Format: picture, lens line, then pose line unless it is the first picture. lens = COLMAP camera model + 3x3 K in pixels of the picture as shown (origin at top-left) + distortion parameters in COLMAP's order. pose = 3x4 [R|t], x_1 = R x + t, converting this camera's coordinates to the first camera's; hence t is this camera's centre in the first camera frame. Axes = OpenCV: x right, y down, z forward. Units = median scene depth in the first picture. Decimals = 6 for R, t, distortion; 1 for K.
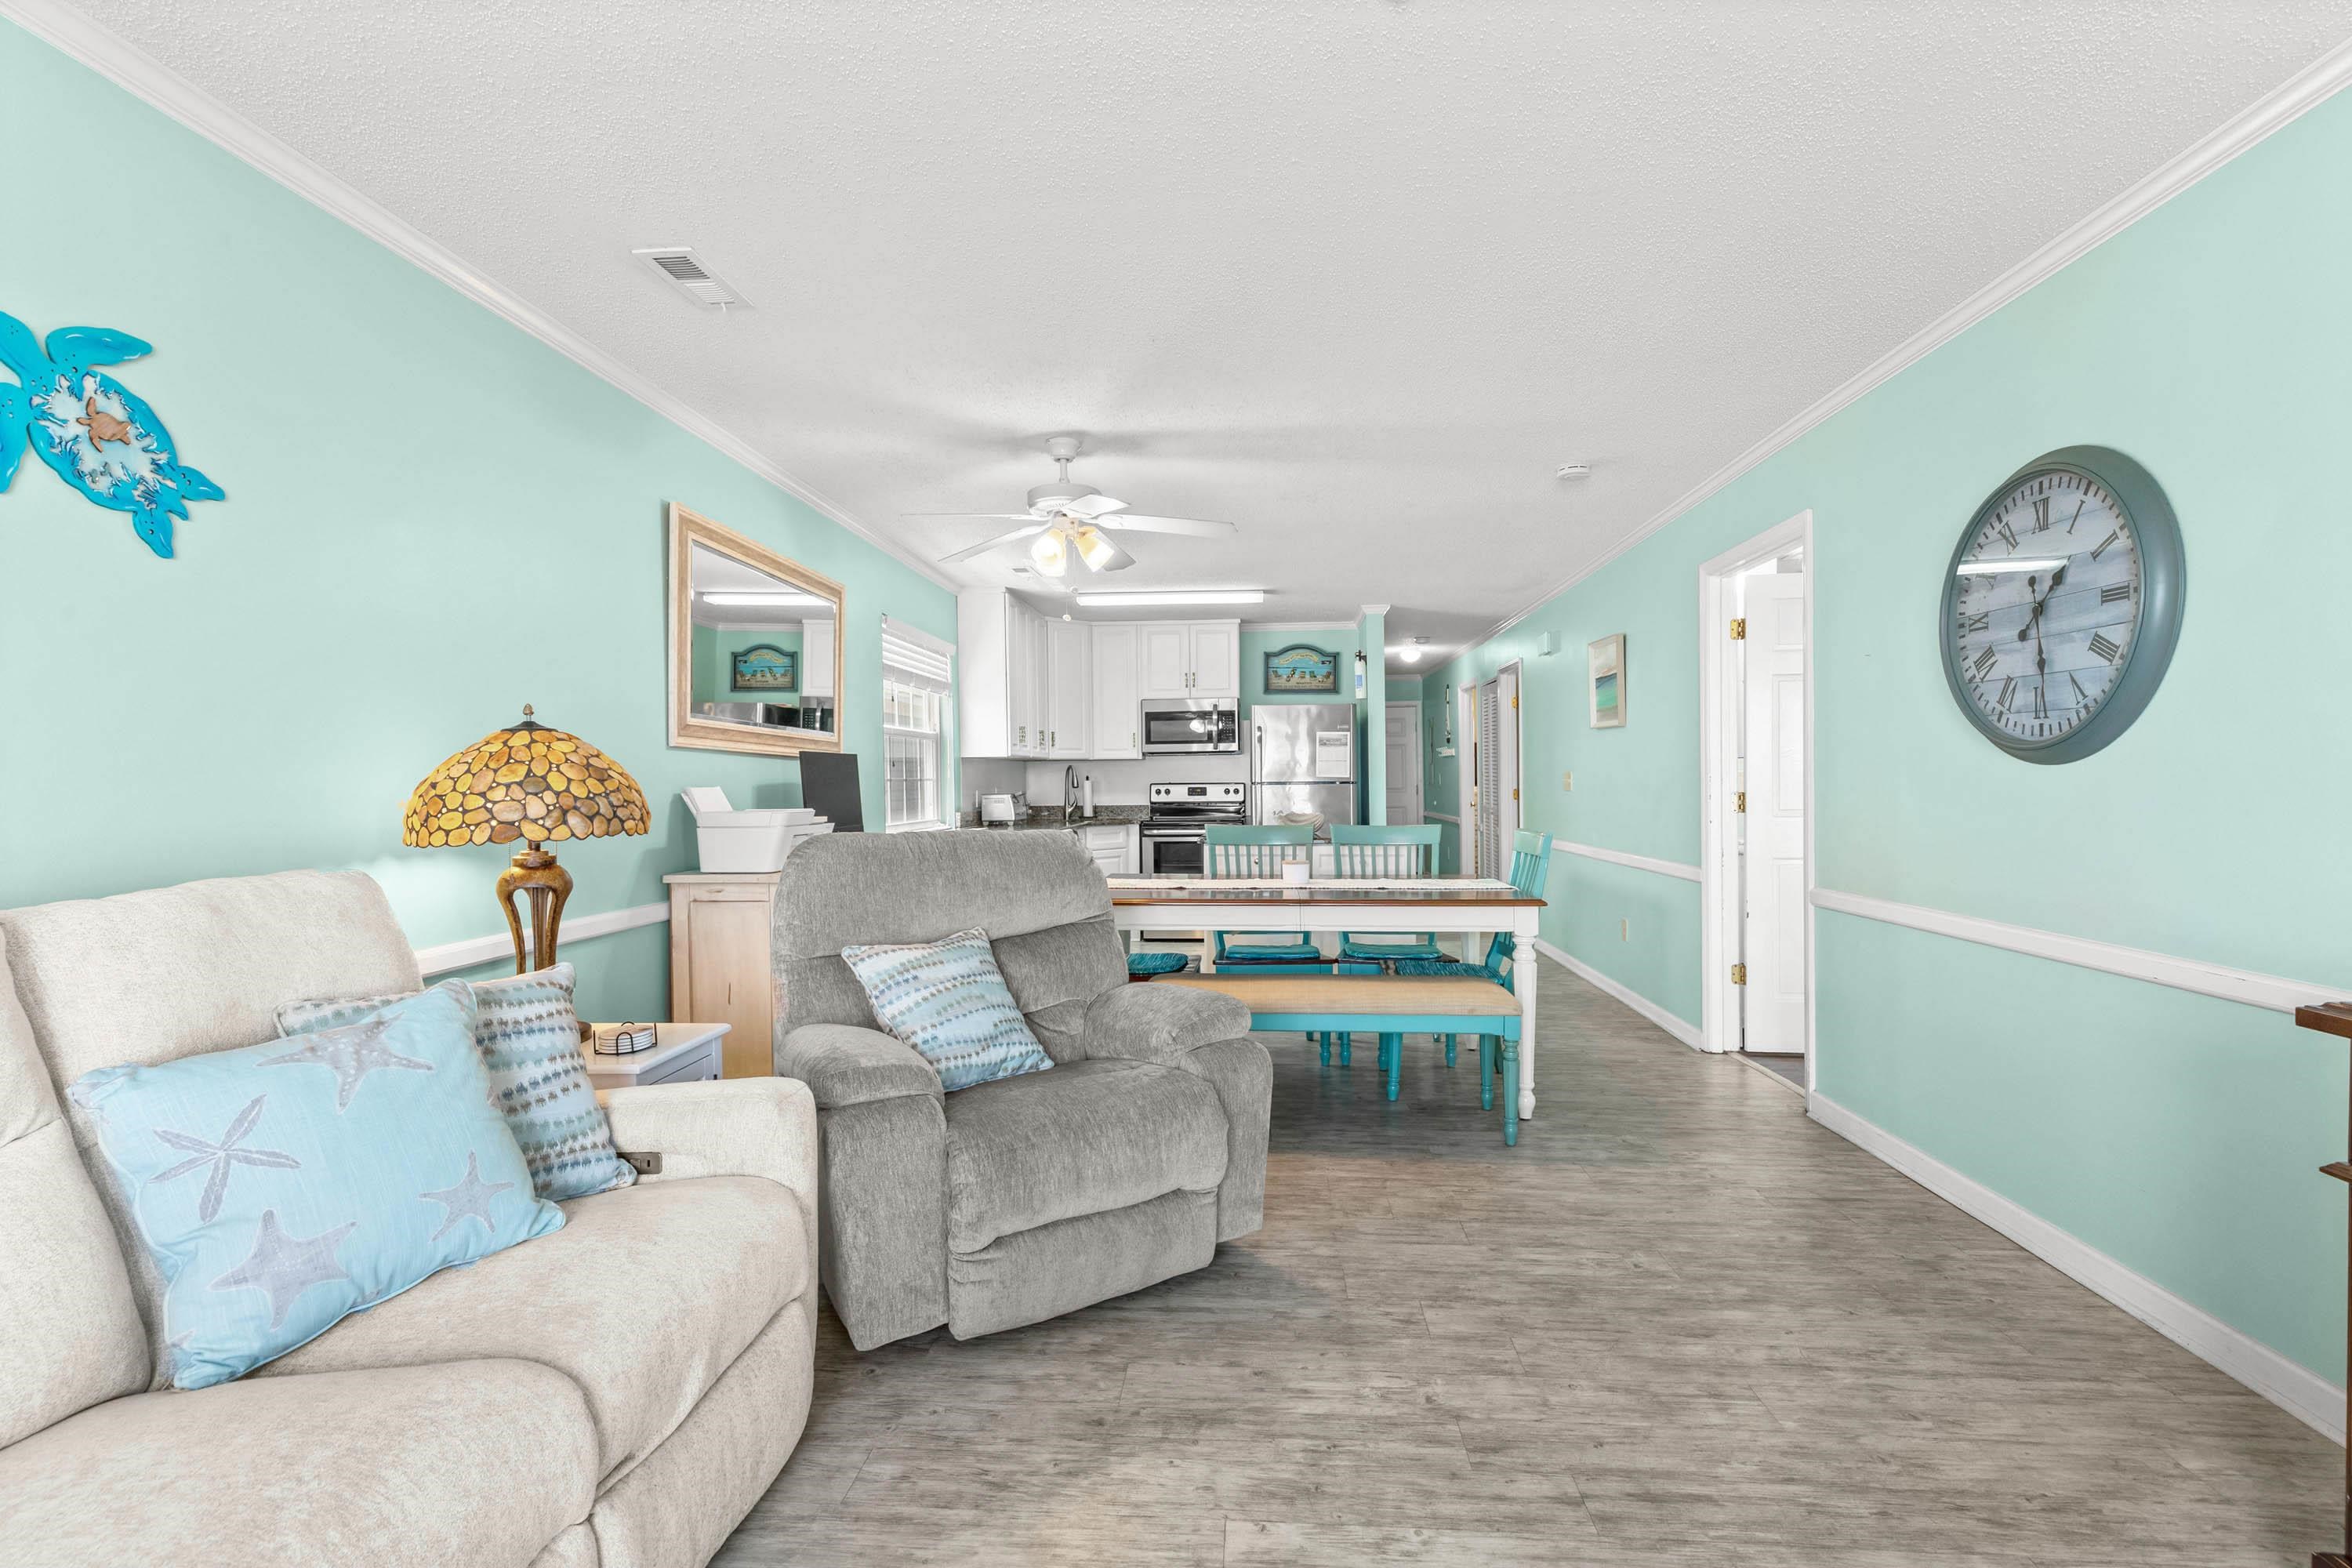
lens RADIAL K [[1091.8, 0, 1186.1], [0, 1091.8, 794.5], [0, 0, 1]] dist [0.002314, 0.000206]
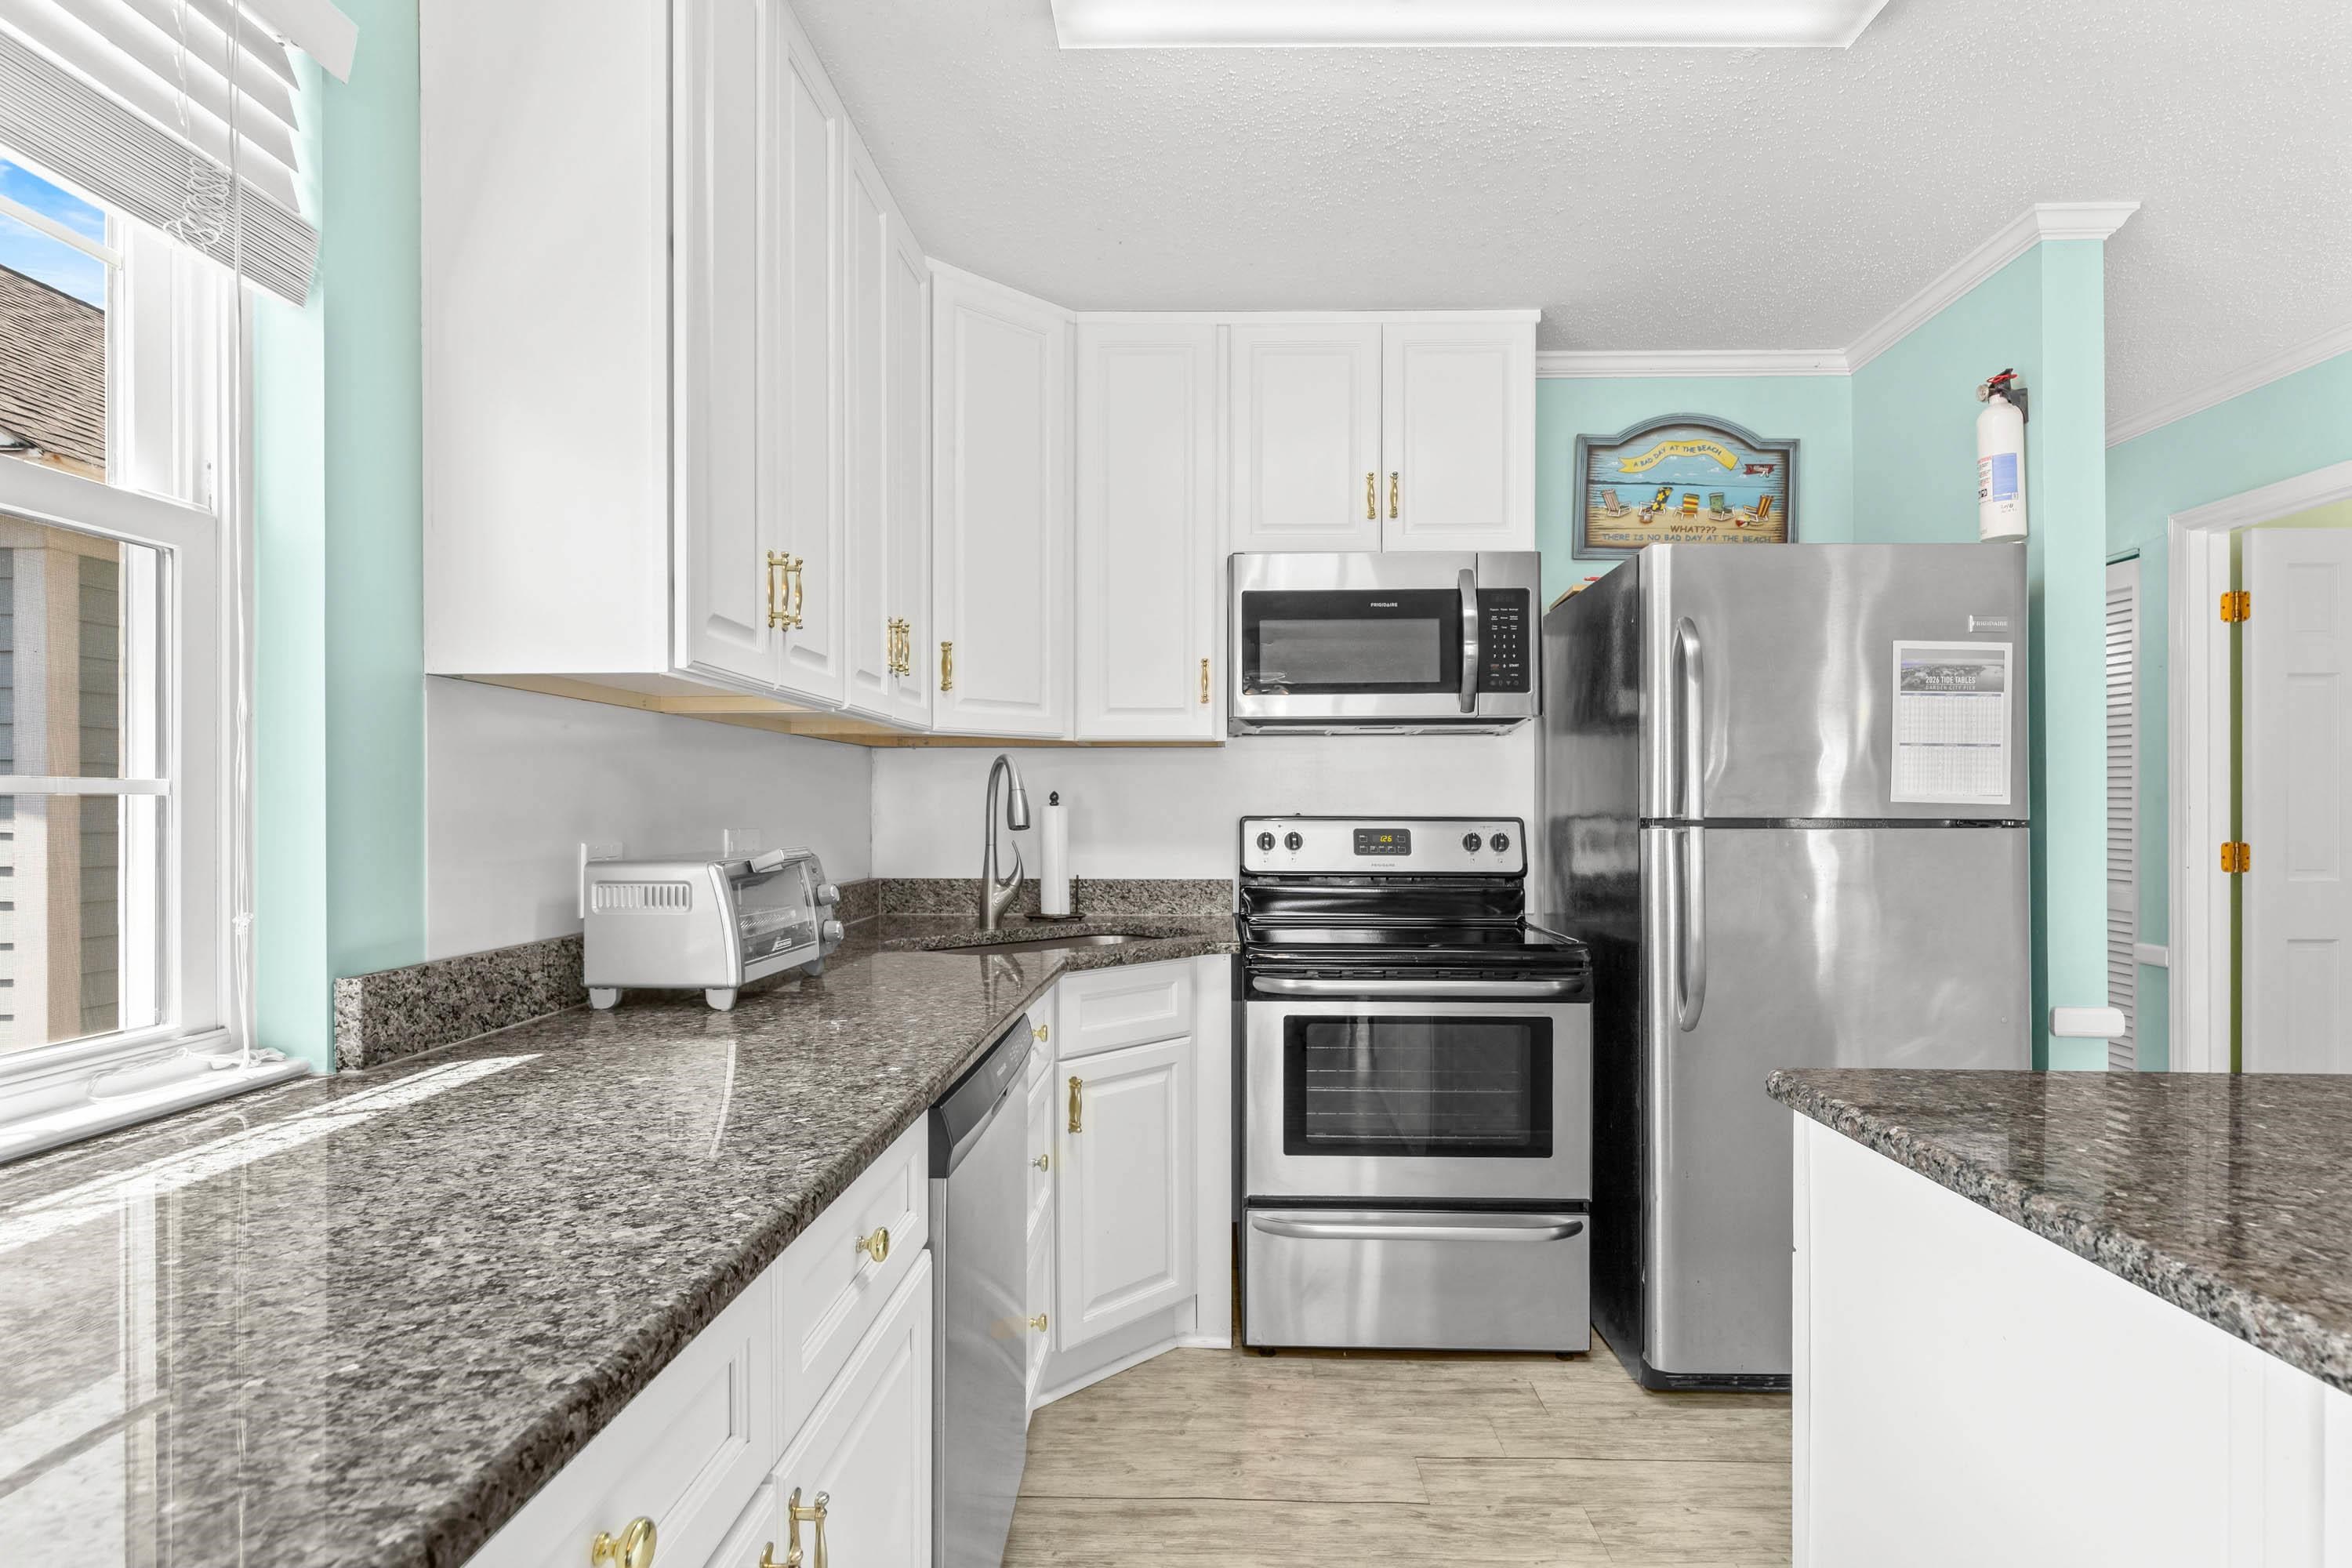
lens RADIAL K [[1168.6, 0, 1185.0], [0, 1168.6, 810.9], [0, 0, 1]] dist [-0.003215, -0.000132]
pose [[0.999016, 0.011596, 0.042809, -0.070198], [-0.011164, 0.999885, -0.010309, -0.008454], [-0.042923, 0.009821, 0.999030, 0.683211]]
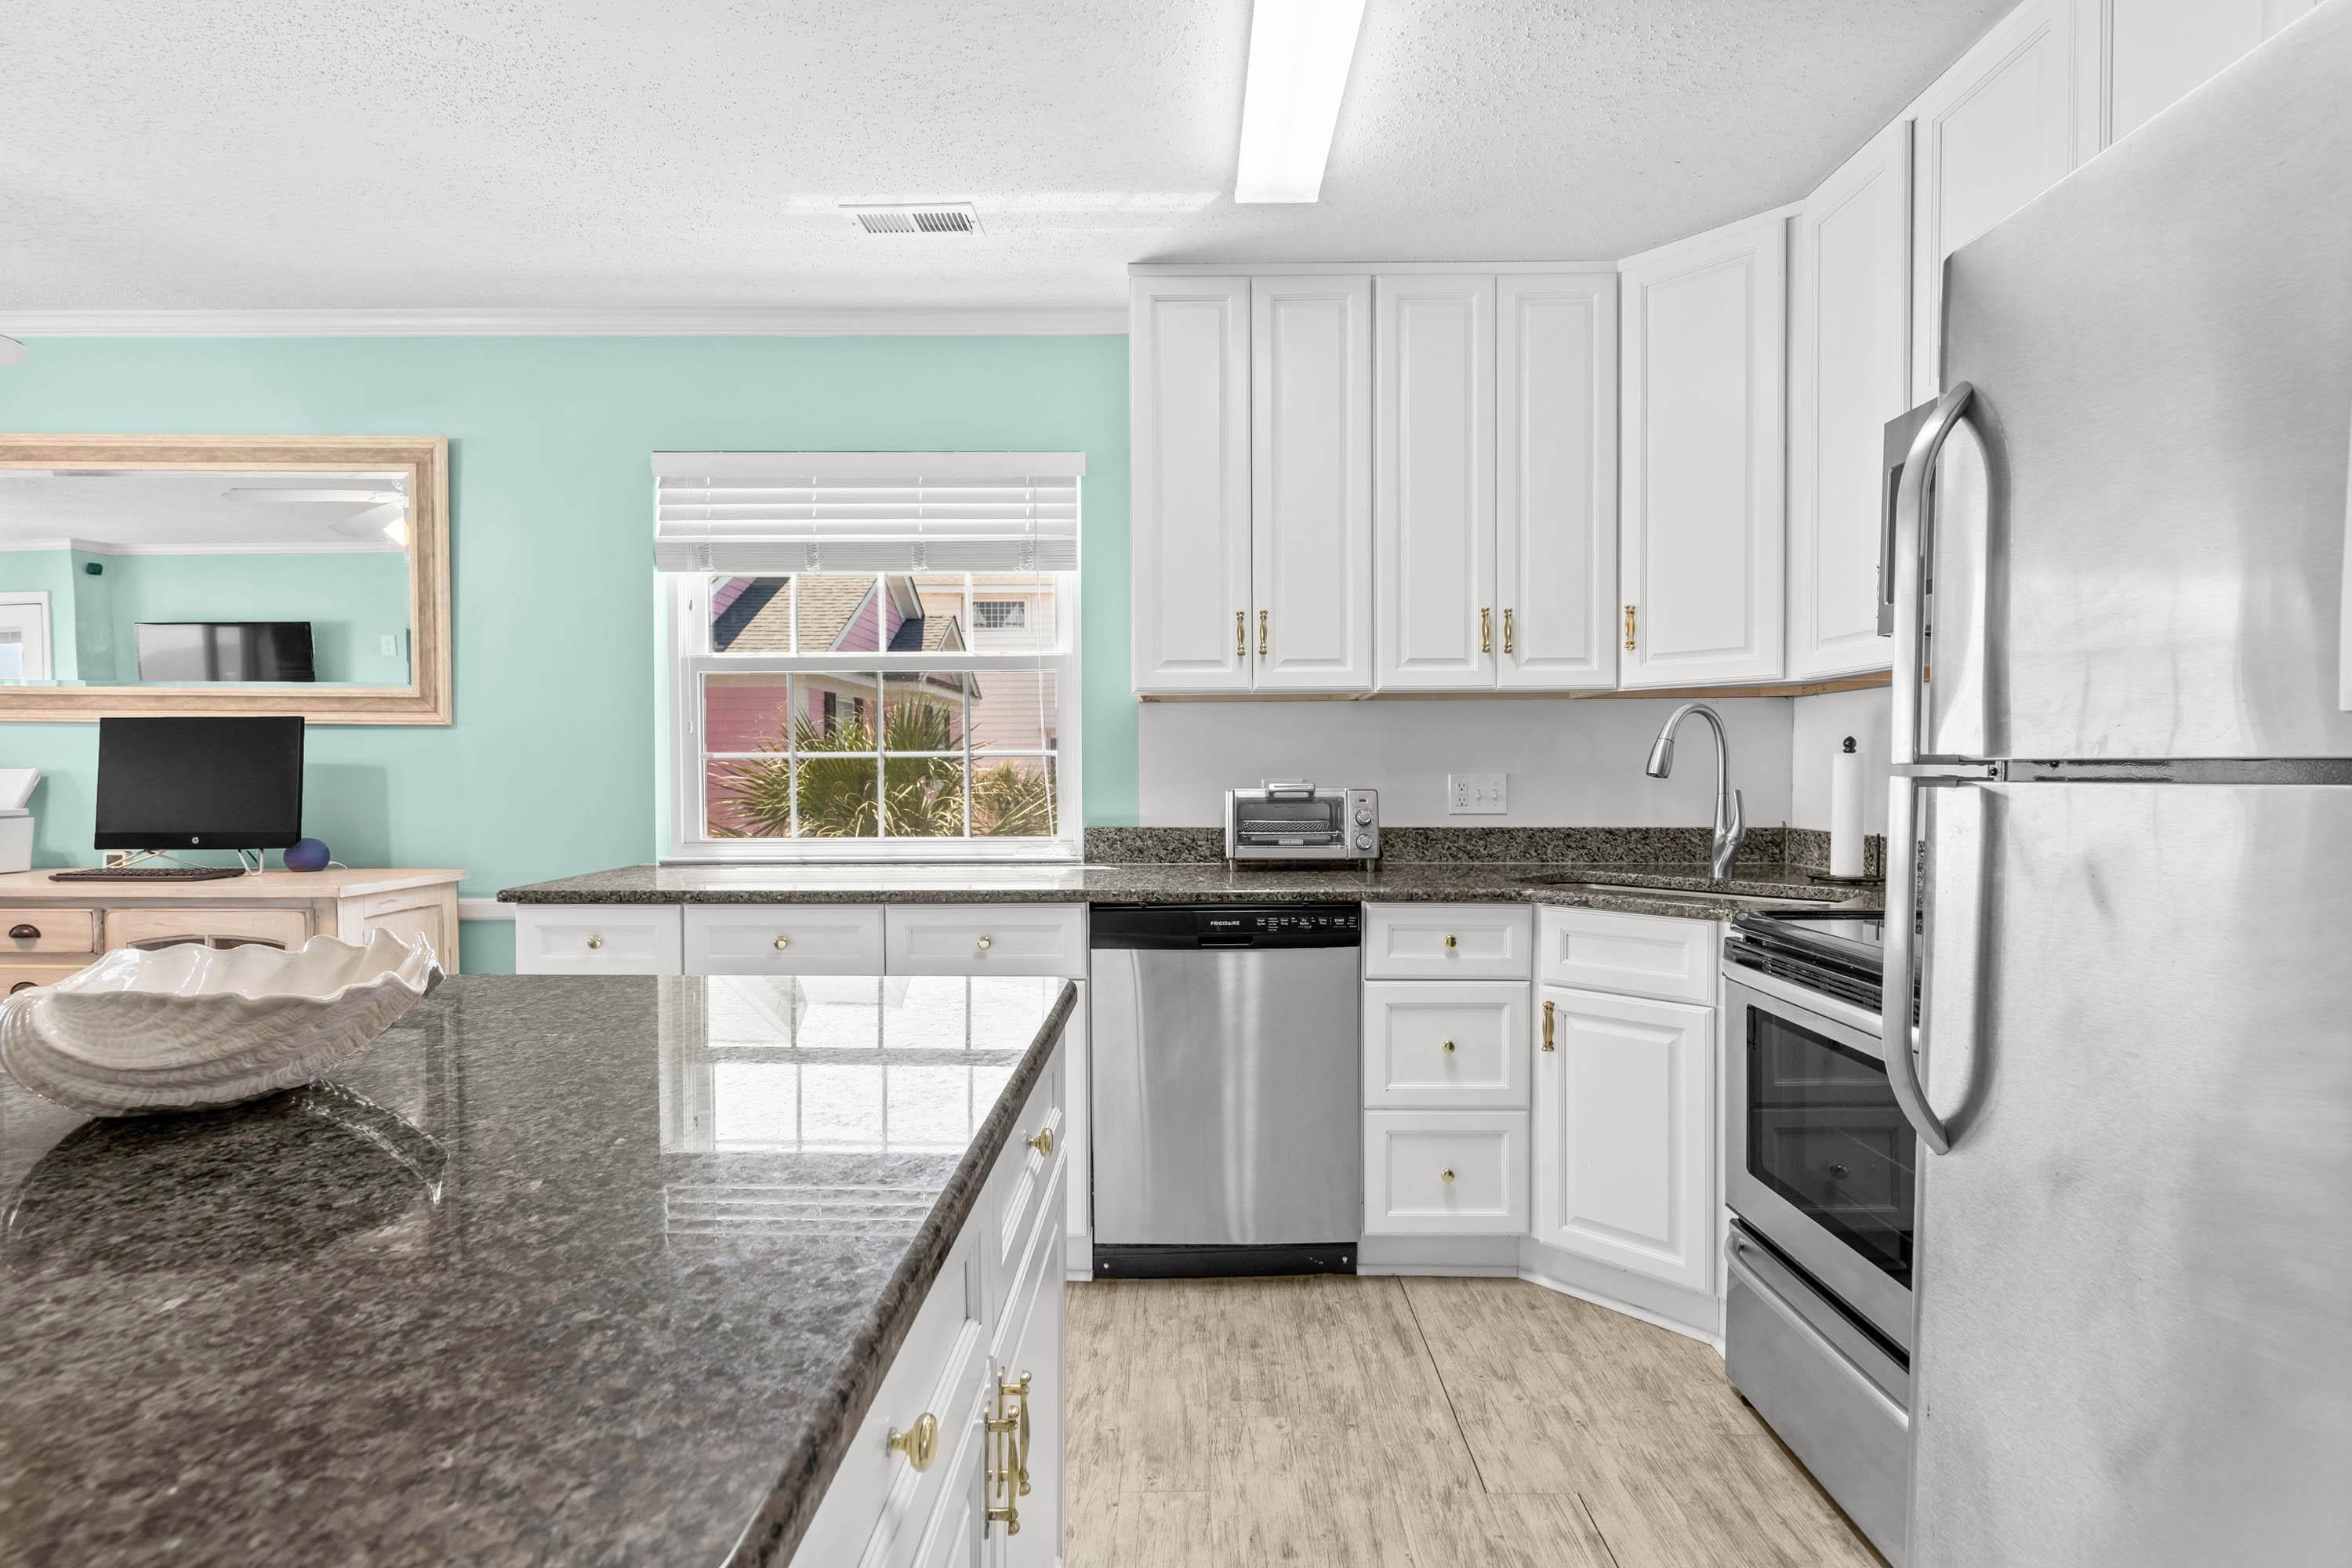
lens RADIAL K [[1099.0, 0, 1183.6], [0, 1099.0, 792.0], [0, 0, 1]] dist [-0.001538, -0.000945]
pose [[0.063713, 0.032731, -0.997431, 0.203893], [-0.008145, 0.999446, 0.032277, -0.010996], [0.997935, 0.006068, 0.063944, 0.854196]]
